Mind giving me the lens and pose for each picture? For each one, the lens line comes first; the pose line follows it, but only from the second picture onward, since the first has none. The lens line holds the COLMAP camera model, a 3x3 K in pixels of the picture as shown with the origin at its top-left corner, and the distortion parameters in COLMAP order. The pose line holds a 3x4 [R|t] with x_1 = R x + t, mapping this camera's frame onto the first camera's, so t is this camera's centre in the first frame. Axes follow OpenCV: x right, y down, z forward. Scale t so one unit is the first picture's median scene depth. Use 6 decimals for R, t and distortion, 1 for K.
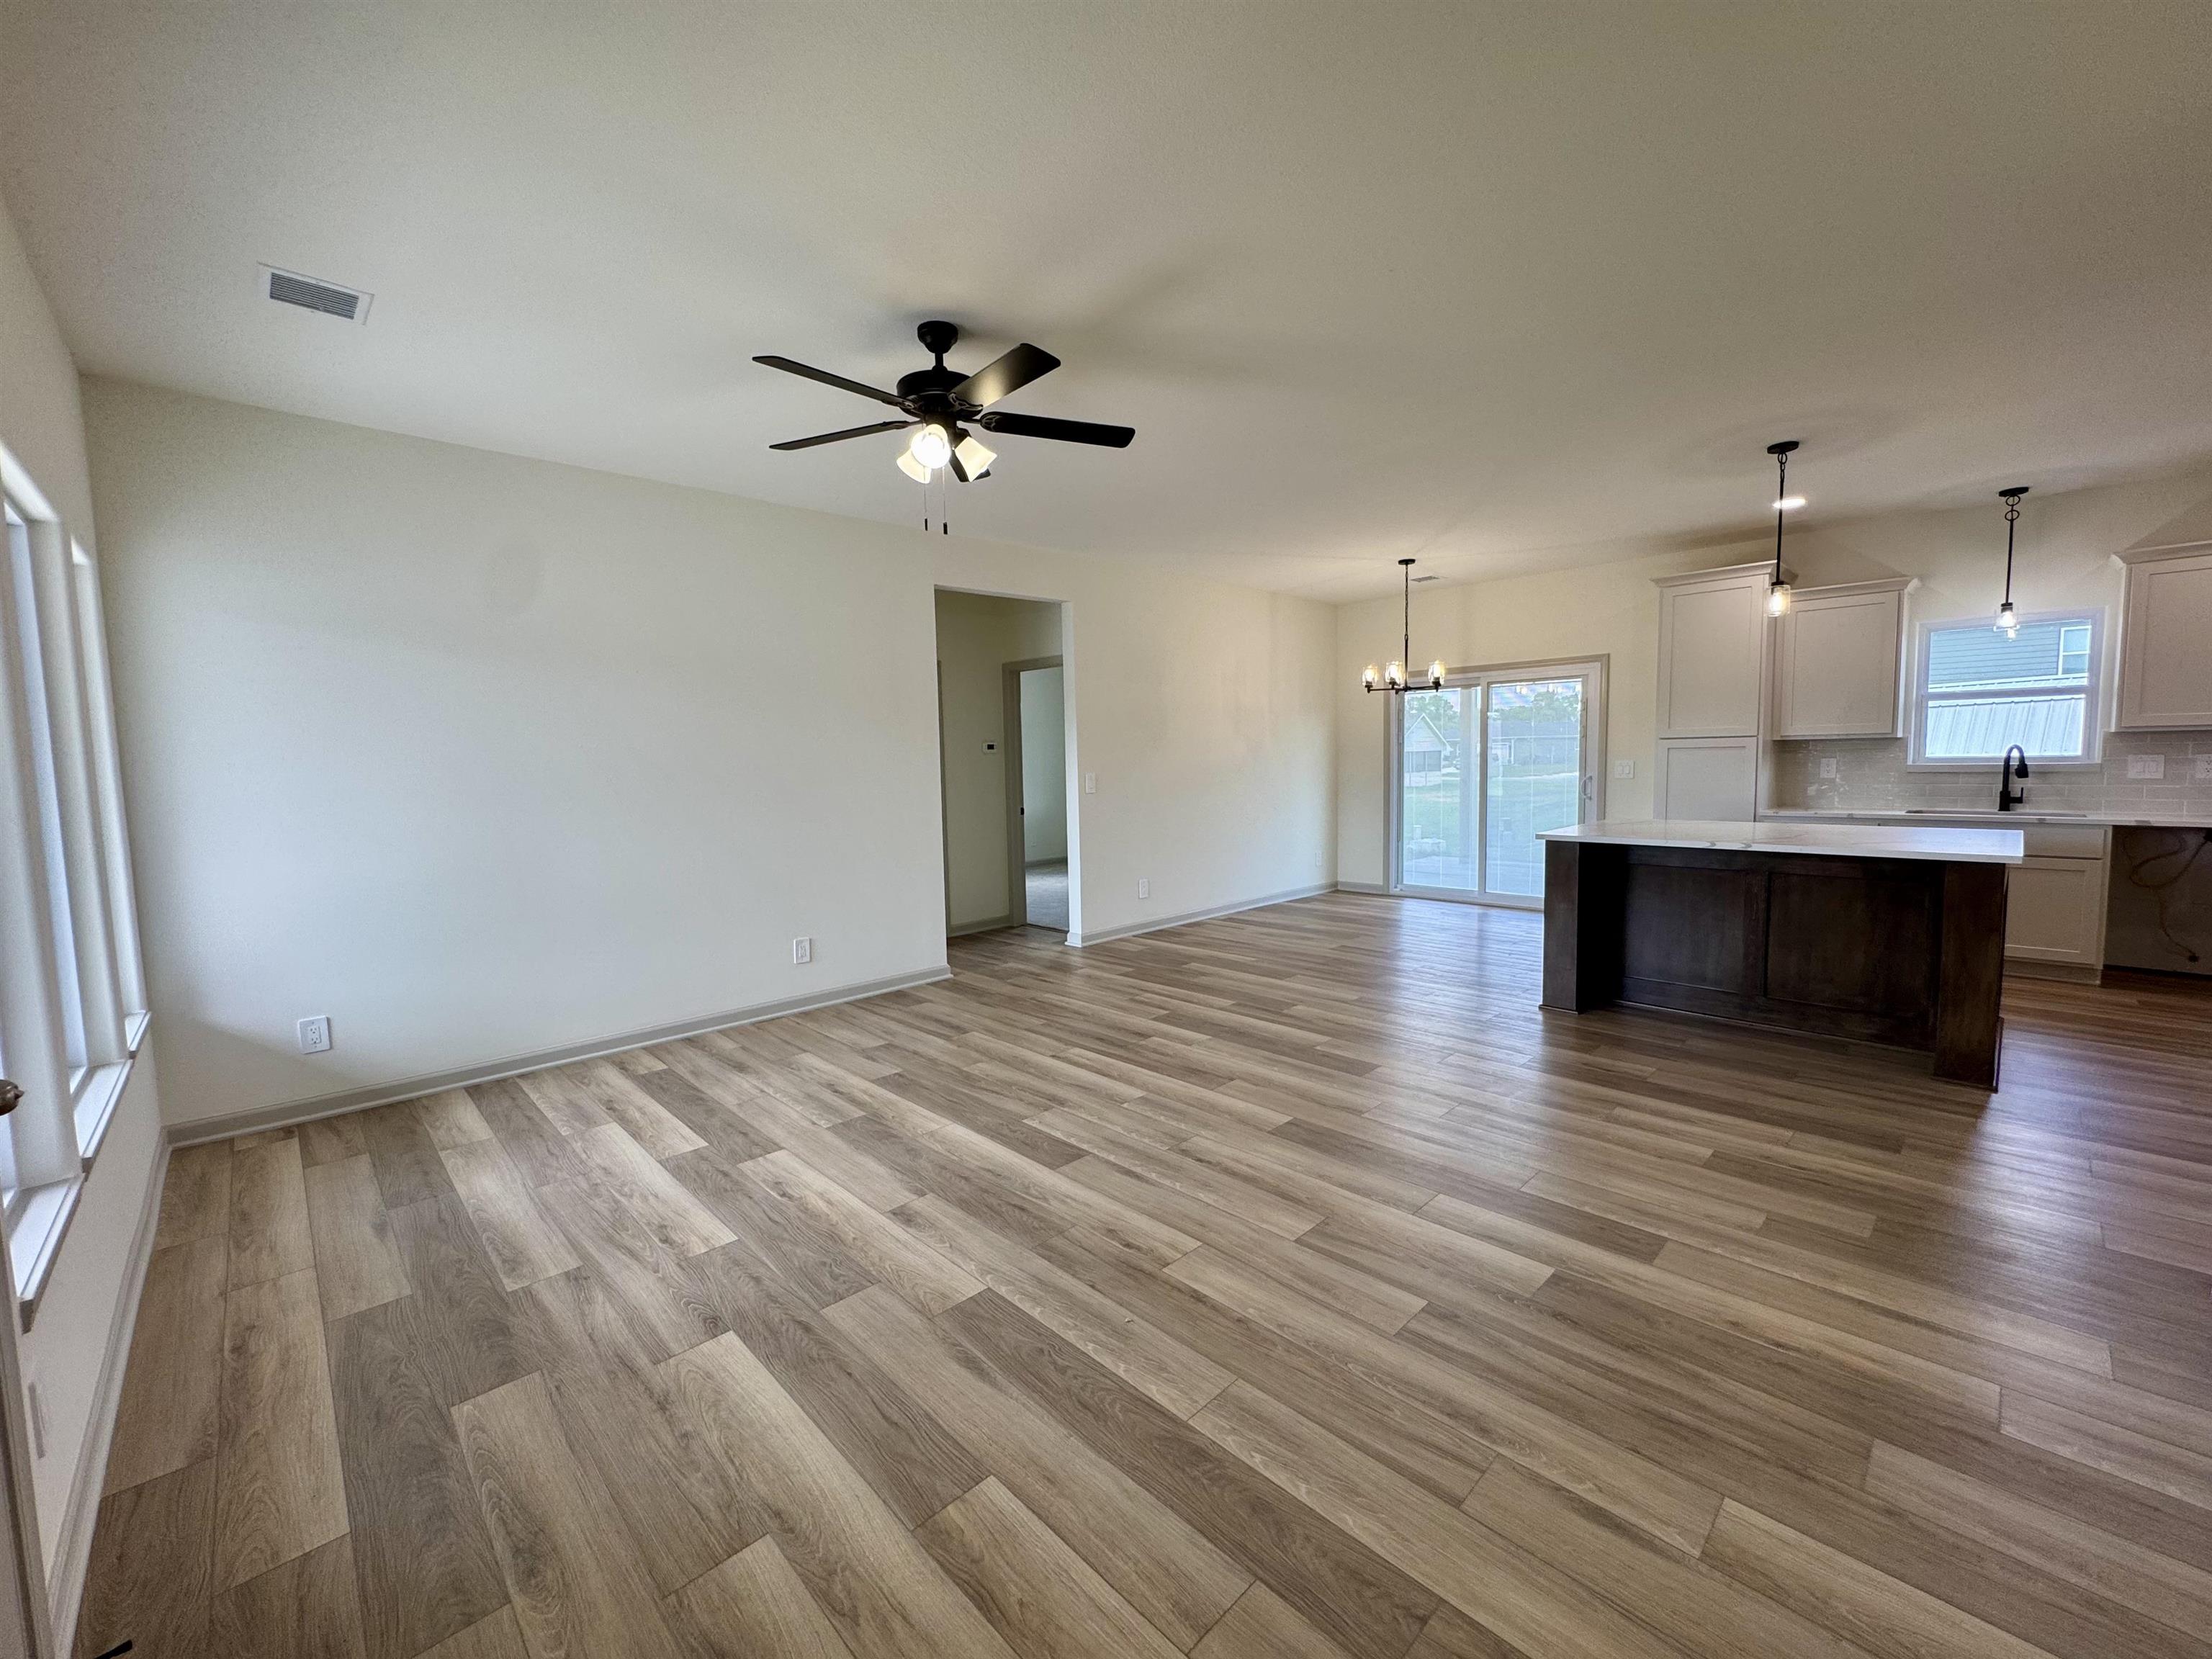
lens RADIAL K [[891.6, 0, 1102.4], [0, 891.6, 830.5], [0, 0, 1]] dist [-0.013021, 0.002723]
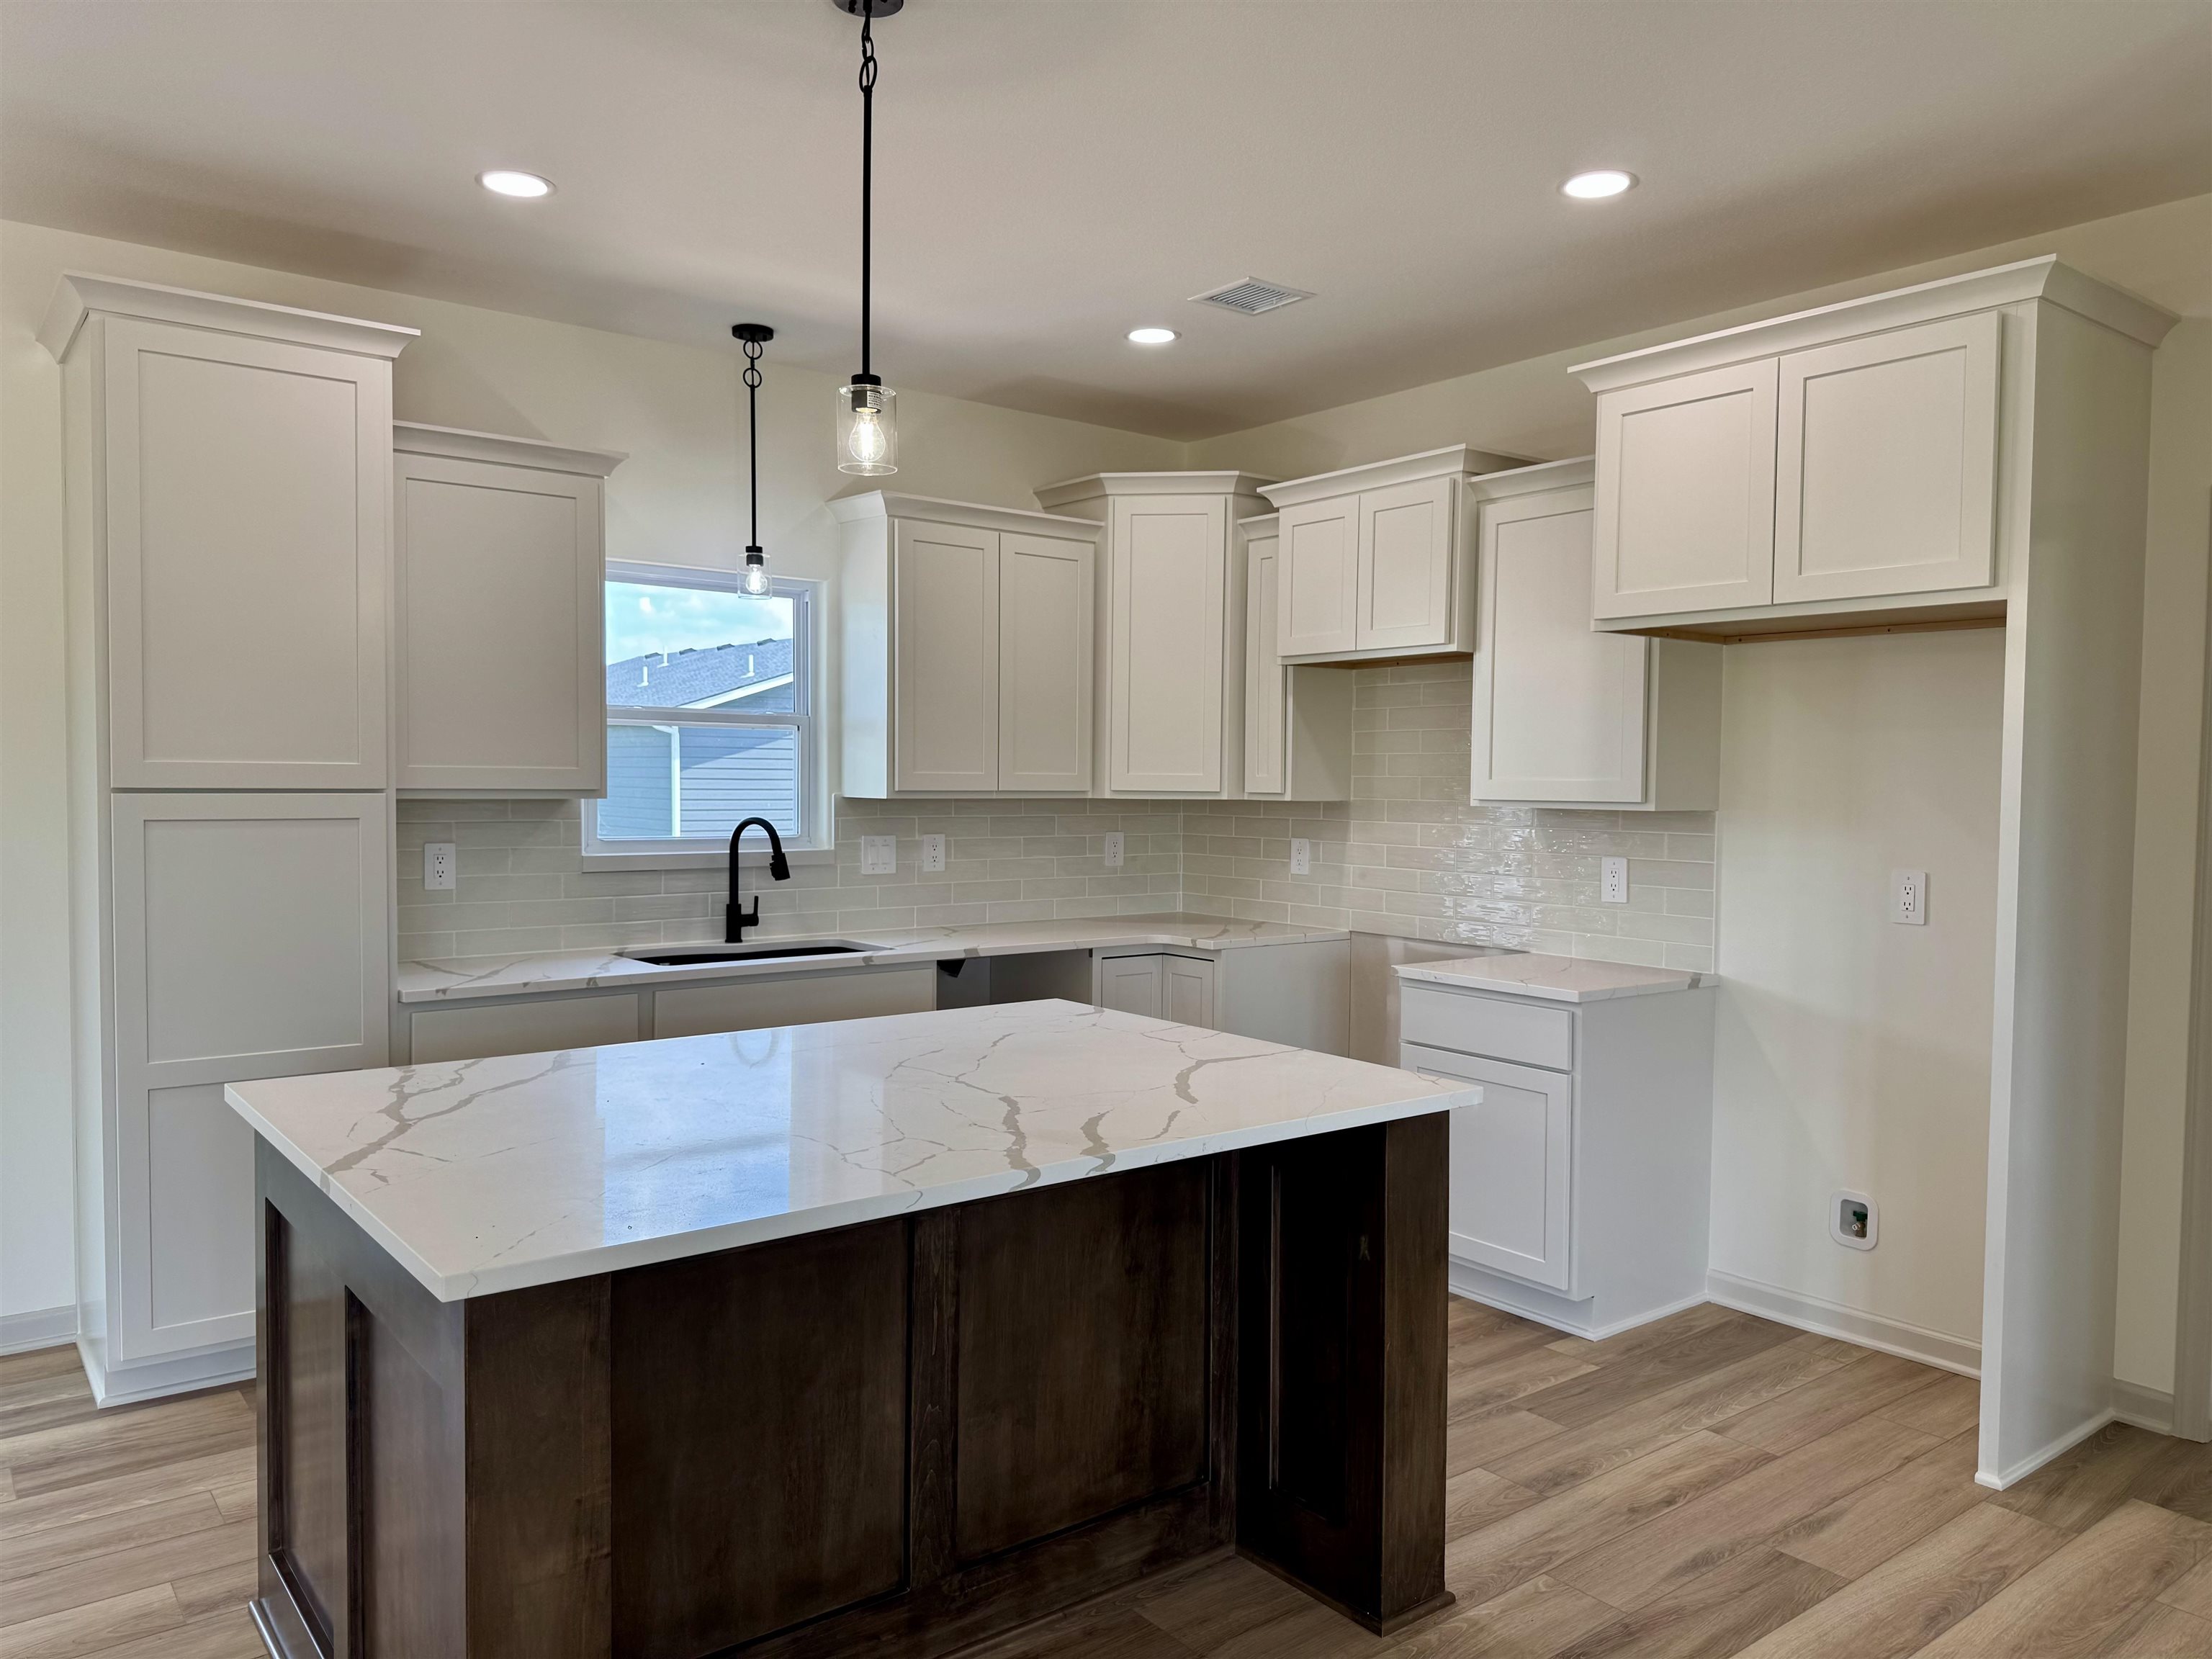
lens RADIAL K [[1559.8, 0, 1182.3], [0, 1559.8, 845.2], [0, 0, 1]] dist [0.098296, 0.000144]
pose [[0.078859, -0.020051, 0.996684, 0.136499], [0.062185, 0.997950, 0.015157, -0.095837], [-0.994944, 0.060784, 0.079944, 0.814951]]
